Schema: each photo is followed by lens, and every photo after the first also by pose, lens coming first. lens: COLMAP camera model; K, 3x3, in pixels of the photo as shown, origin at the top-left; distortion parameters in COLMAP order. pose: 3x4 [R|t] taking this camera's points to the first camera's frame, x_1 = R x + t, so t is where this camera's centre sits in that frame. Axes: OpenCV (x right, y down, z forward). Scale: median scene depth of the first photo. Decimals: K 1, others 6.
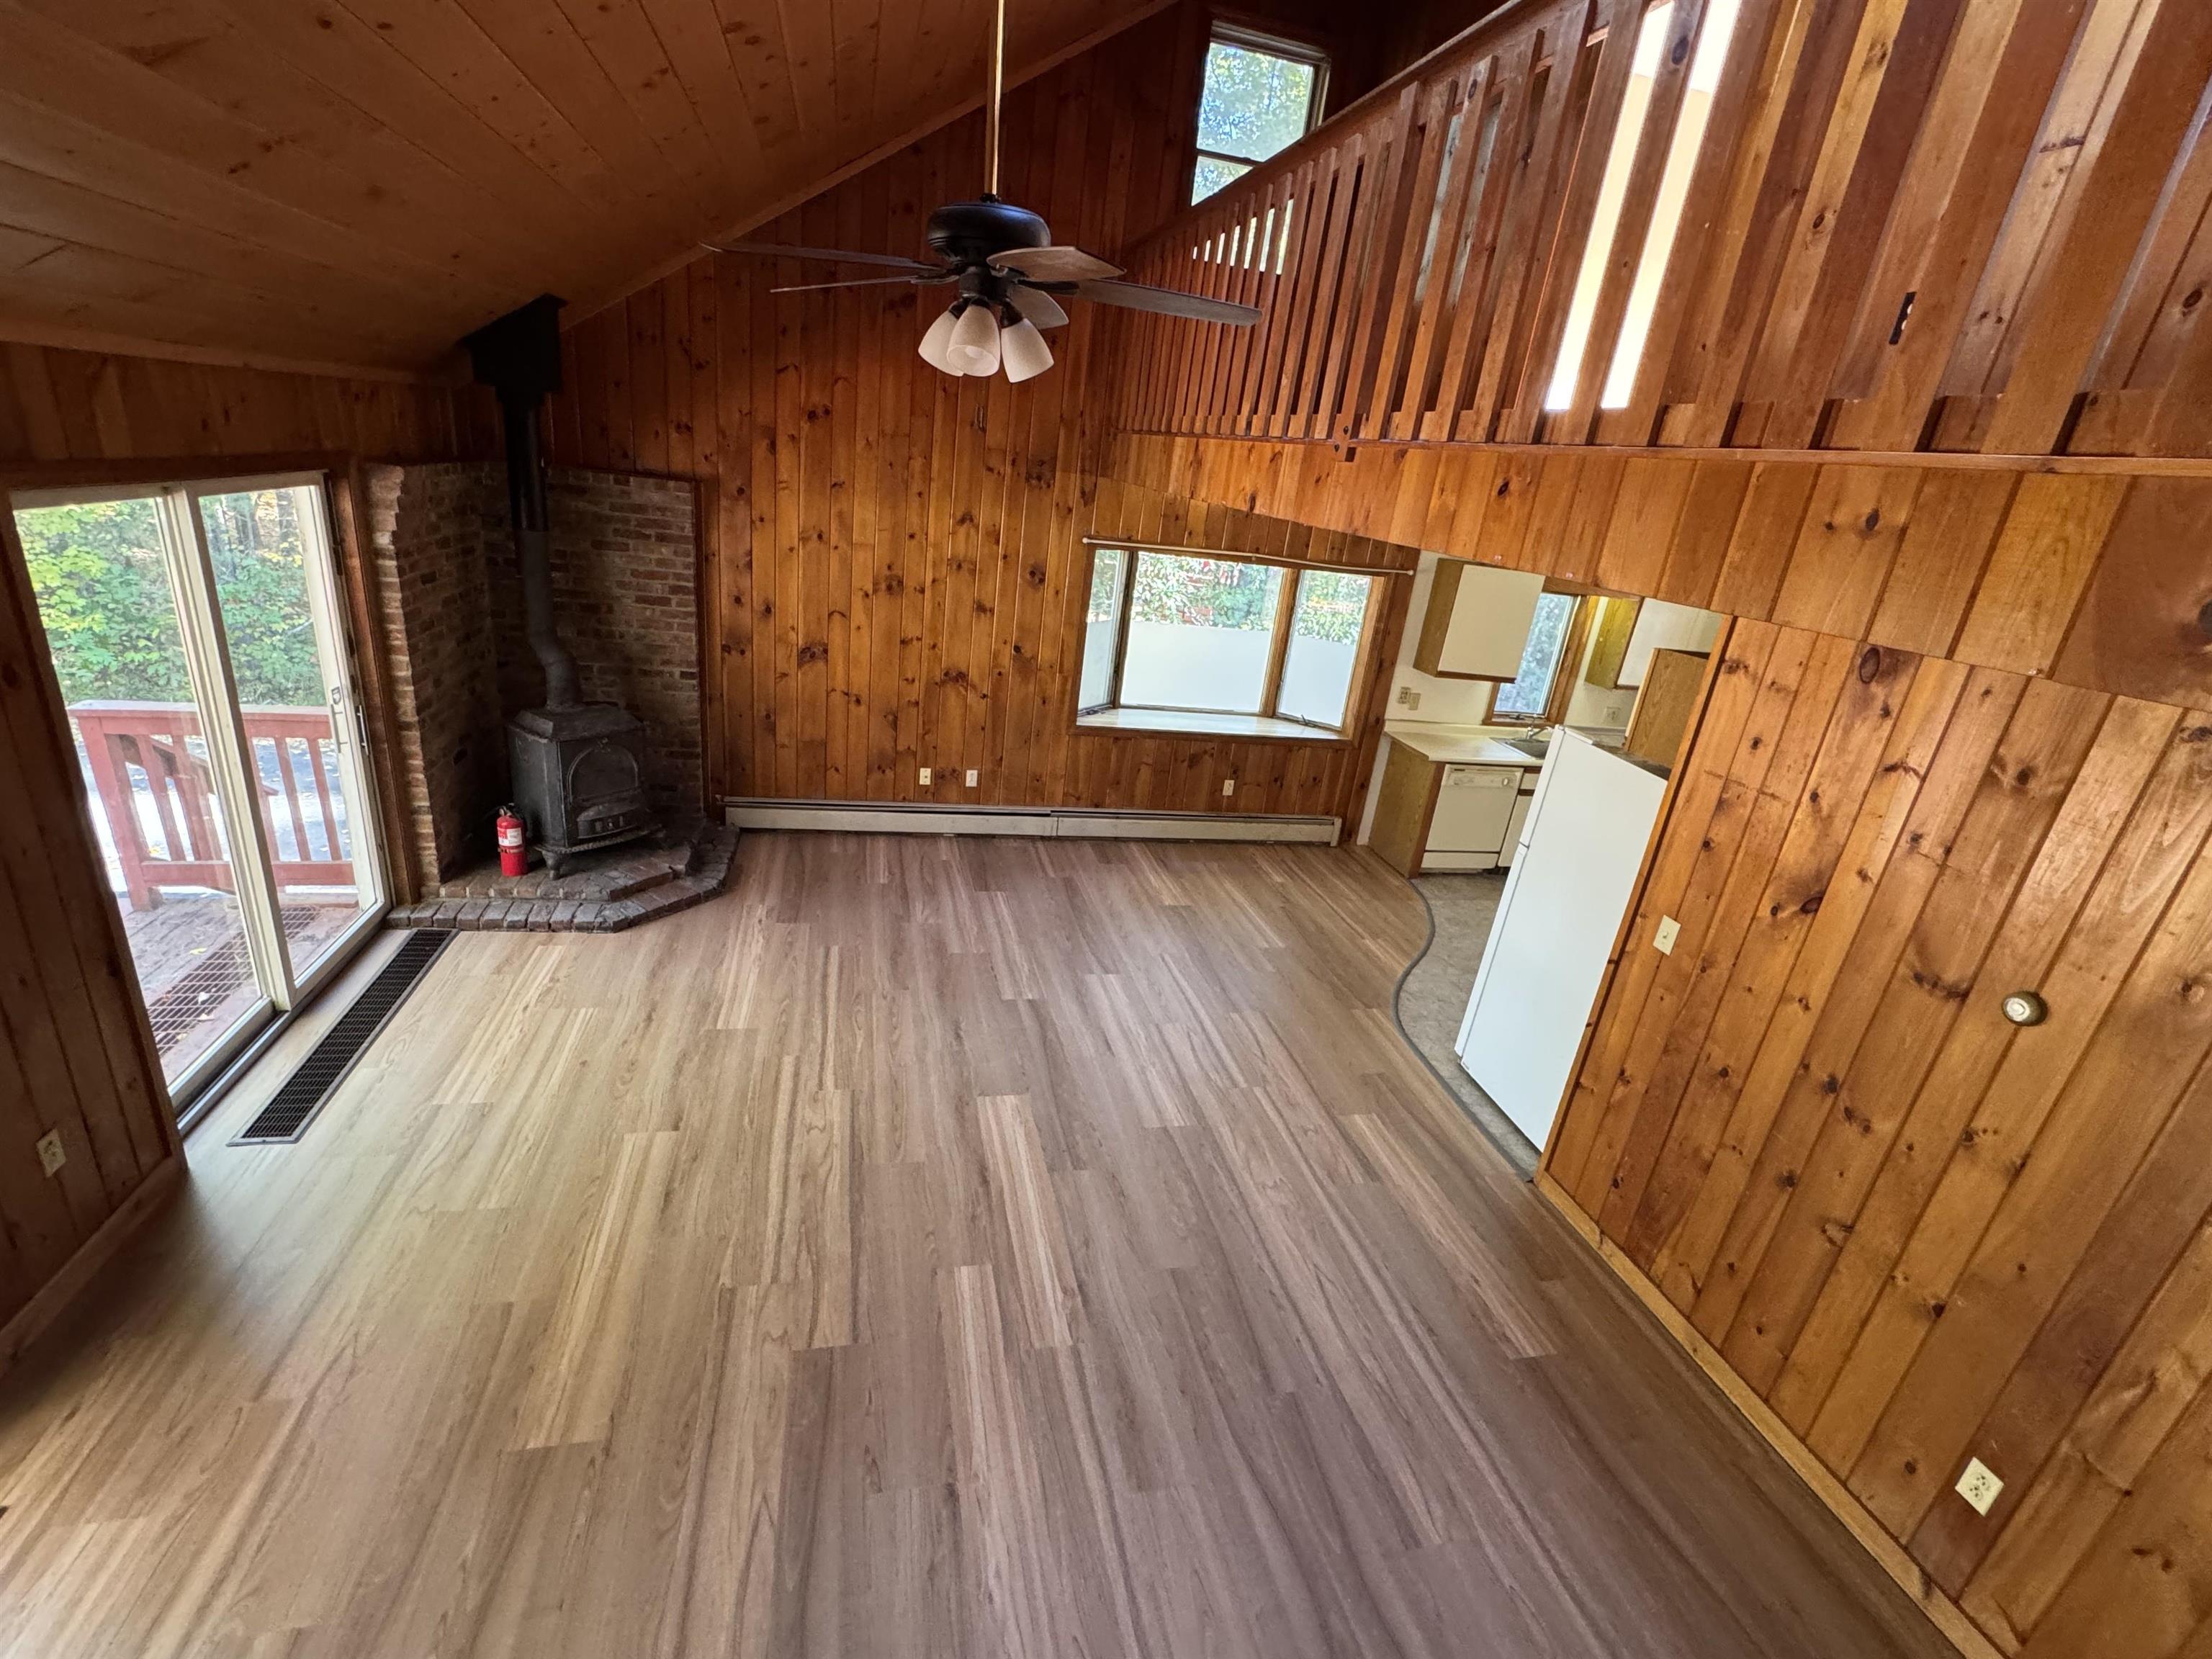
lens RADIAL K [[975.0, 0, 1106.0], [0, 975.0, 829.5], [0, 0, 1]] dist [0.000016, 0.000071]
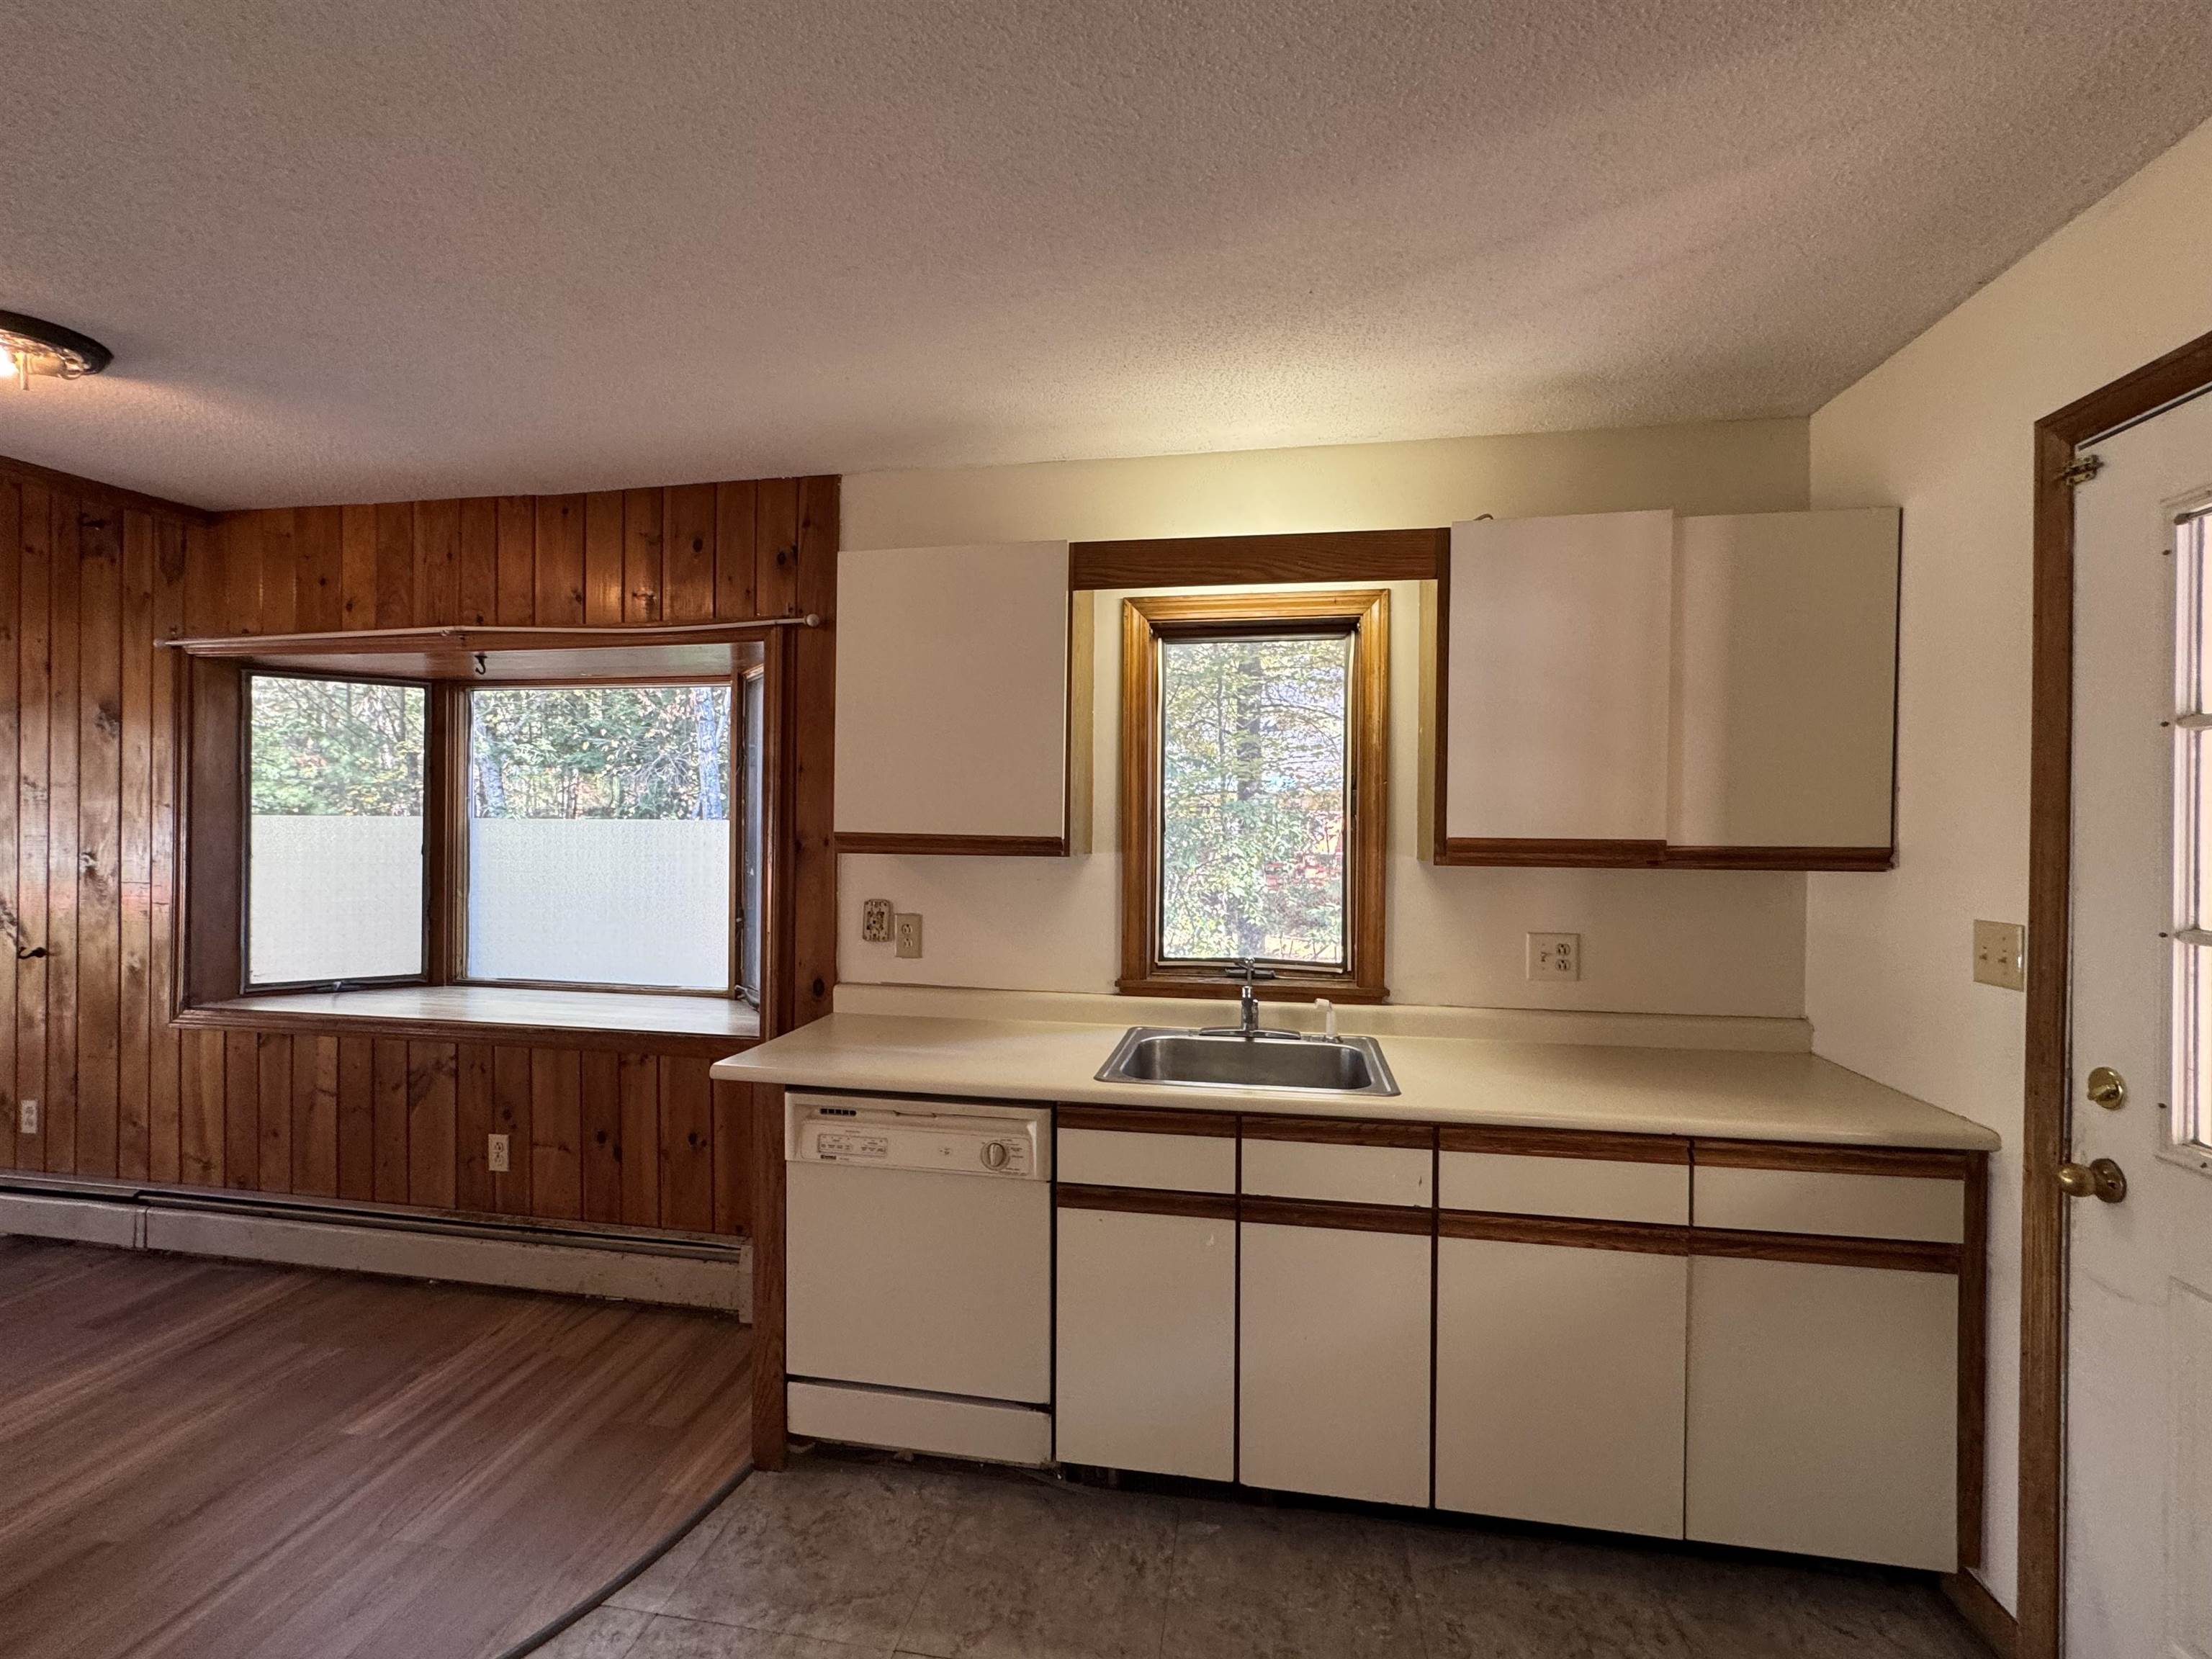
lens RADIAL K [[950.4, 0, 1106.0], [0, 950.4, 829.5], [0, 0, 1]] dist [0.002133, 0.000330]
pose [[0.910347, -0.107616, -0.399608, 0.752475], [-0.046852, 0.932590, -0.357884, -0.051782], [0.411185, 0.344522, 0.843938, 0.955956]]
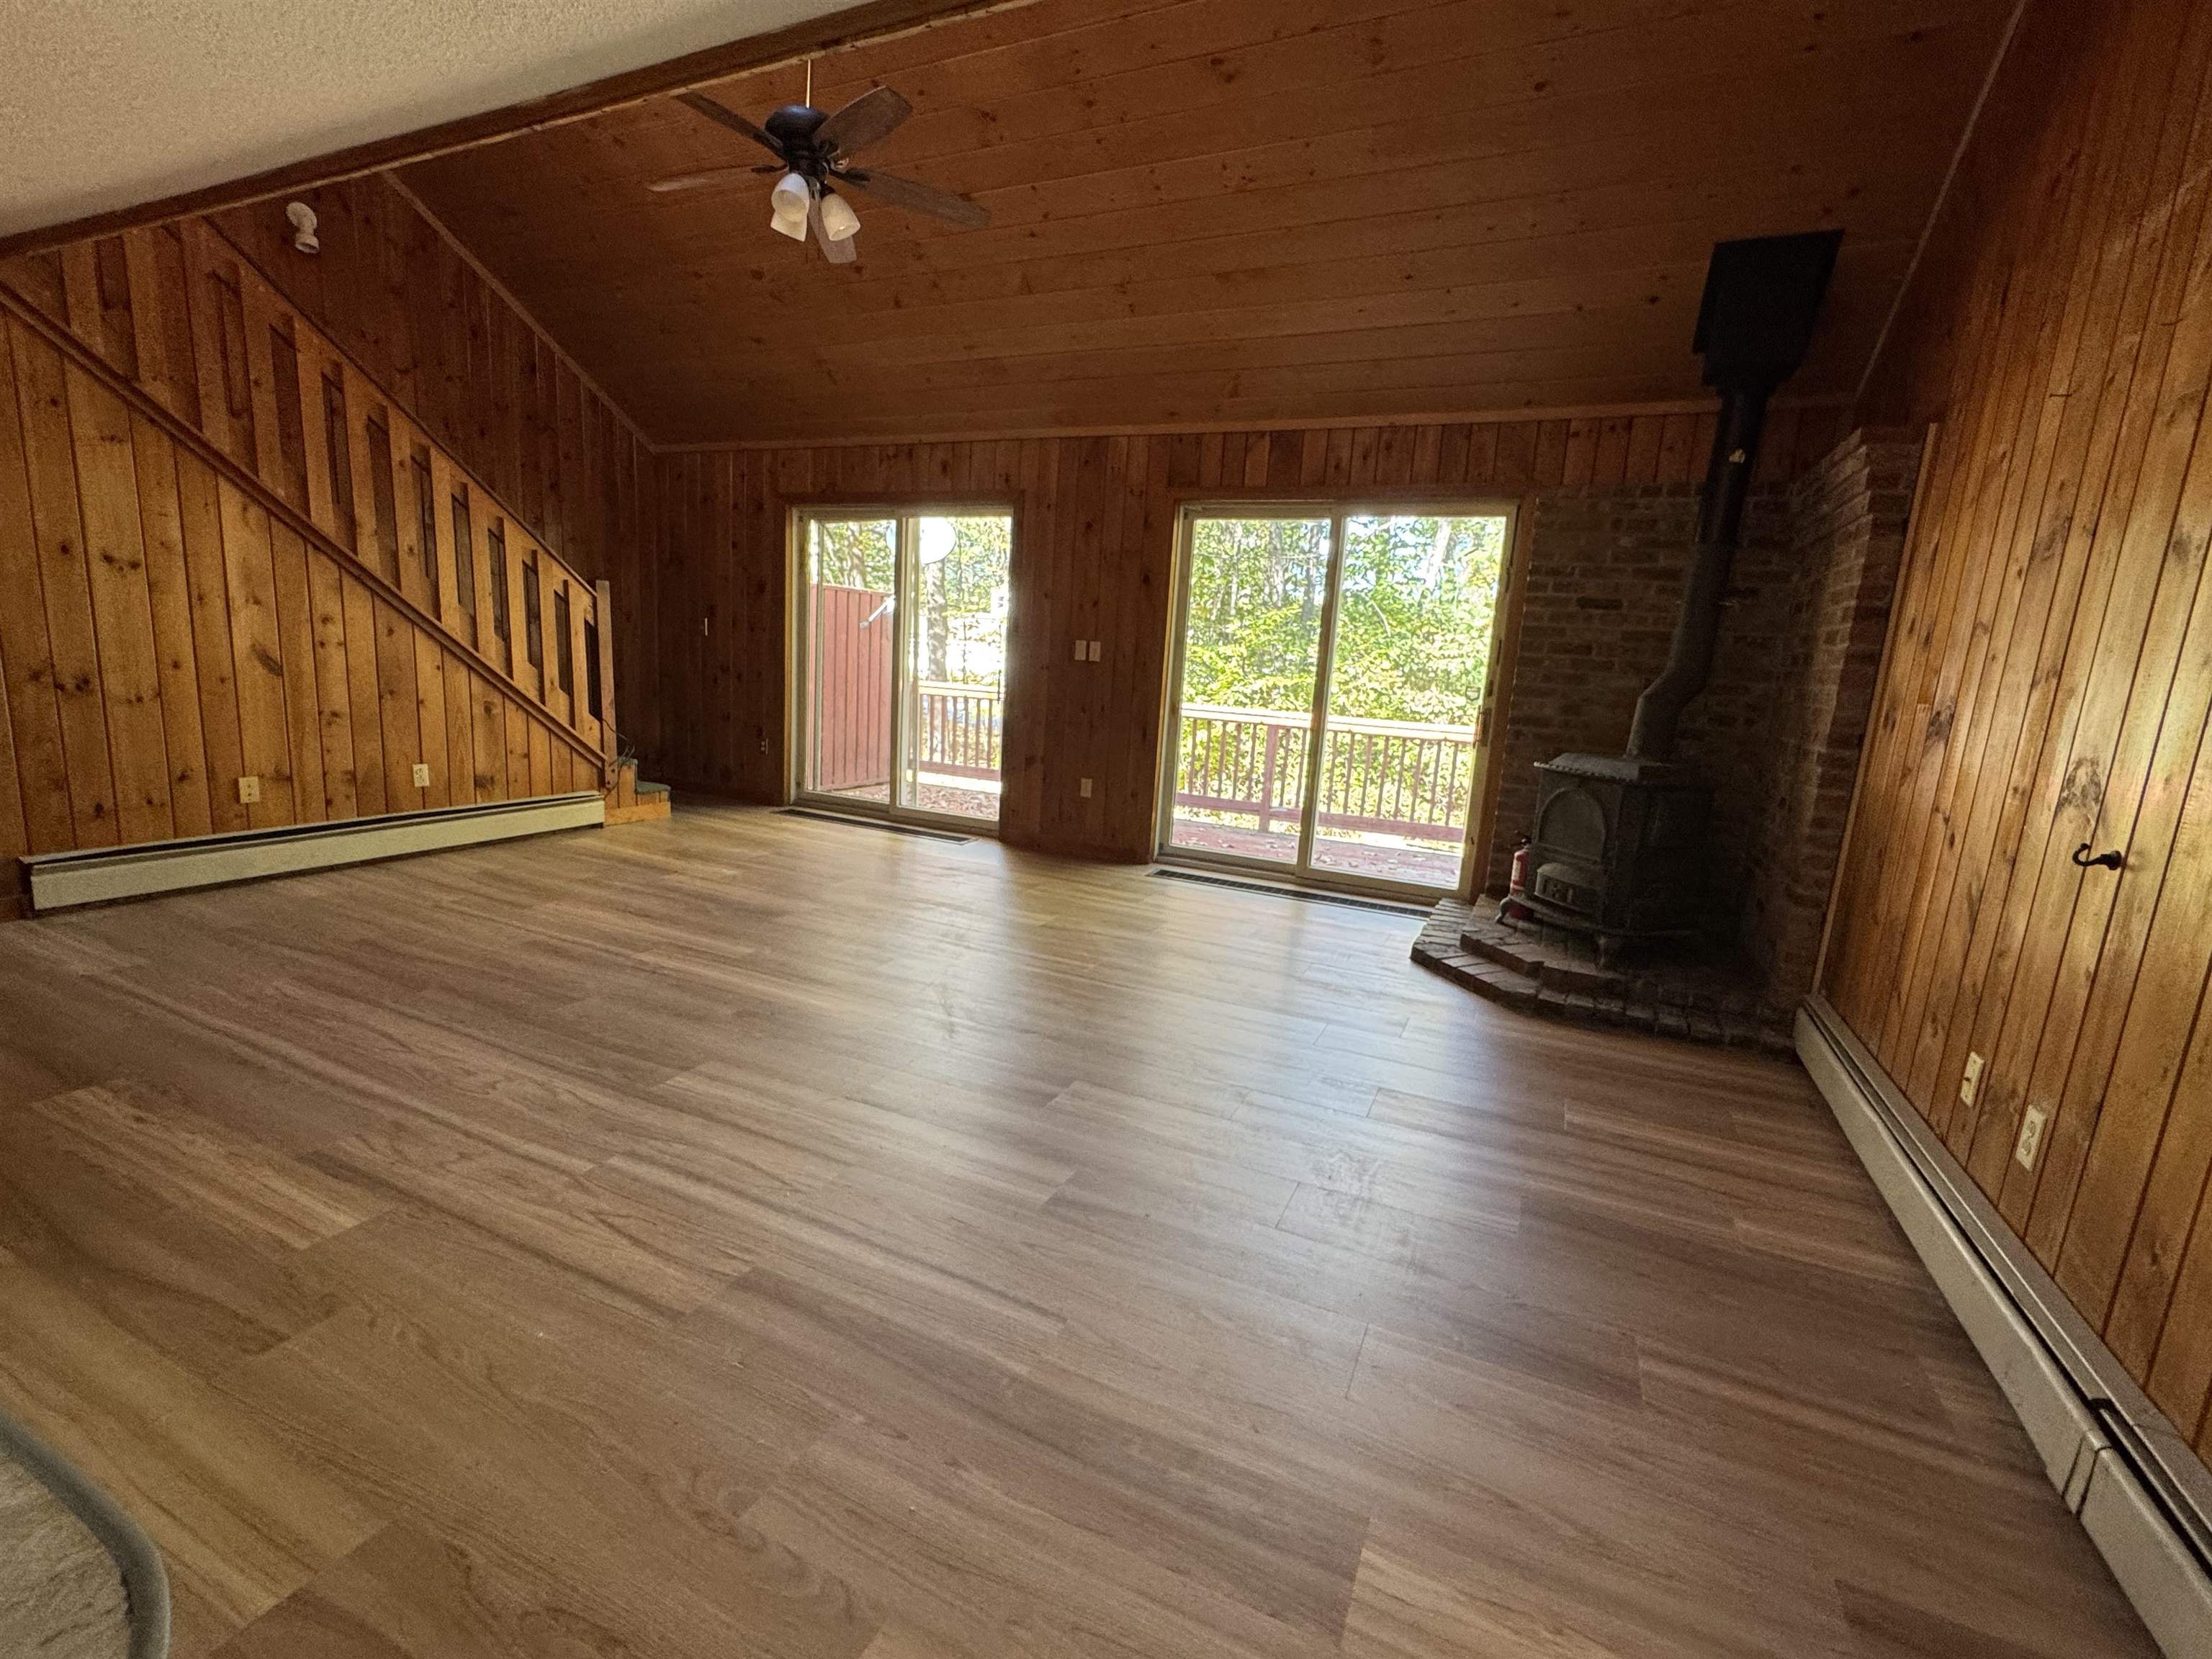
lens RADIAL K [[975.0, 0, 1106.0], [0, 975.0, 829.5], [0, 0, 1]] dist [0.000016, 0.000071]
pose [[-0.616955, -0.012857, -0.786894, 0.336991], [-0.398775, 0.867112, 0.298487, -0.139332], [0.678488, 0.497947, -0.540096, 1.166244]]
